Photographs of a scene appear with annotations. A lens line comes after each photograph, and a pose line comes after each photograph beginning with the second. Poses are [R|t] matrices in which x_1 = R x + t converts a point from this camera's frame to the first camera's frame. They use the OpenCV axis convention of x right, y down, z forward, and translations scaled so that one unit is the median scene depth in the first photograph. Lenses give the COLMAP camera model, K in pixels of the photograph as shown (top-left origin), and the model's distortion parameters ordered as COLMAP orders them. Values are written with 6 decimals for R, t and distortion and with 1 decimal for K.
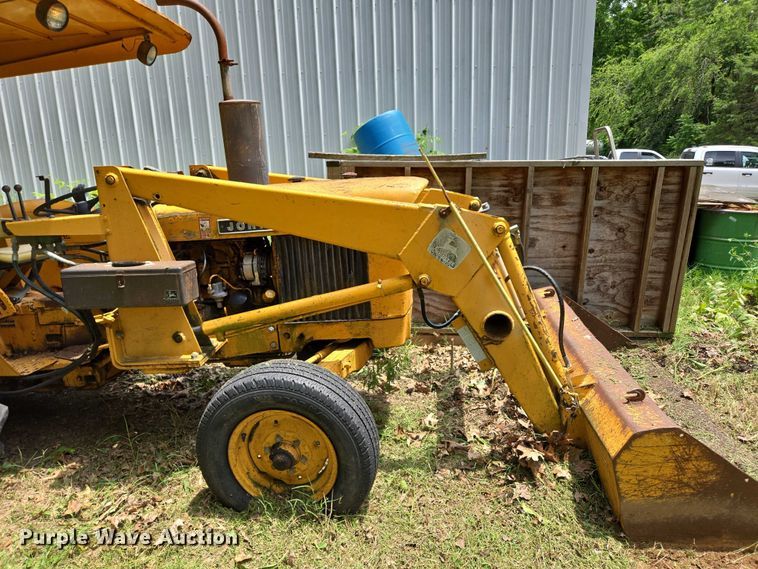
lens RADIAL K [[513.5, 0, 379.0], [0, 513.5, 284.5], [0, 0, 1]] dist [0.063408, -0.050675]
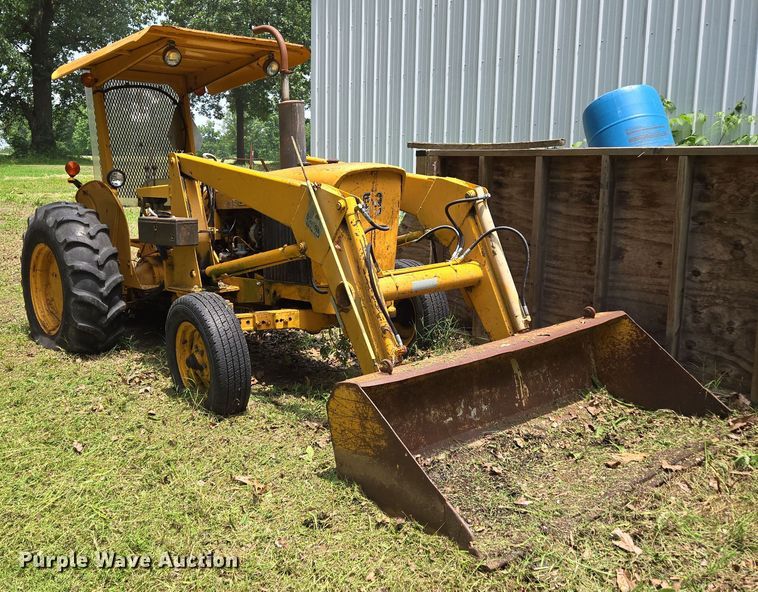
lens RADIAL K [[743.9, 0, 312.3], [0, 743.9, 296.2], [0, 0, 1]] dist [0.041976, -0.008361]
pose [[0.666589, 0.137552, -0.732624, 0.995901], [-0.176376, 0.984023, 0.024274, 0.042067], [0.724258, 0.113037, 0.680200, -0.097309]]
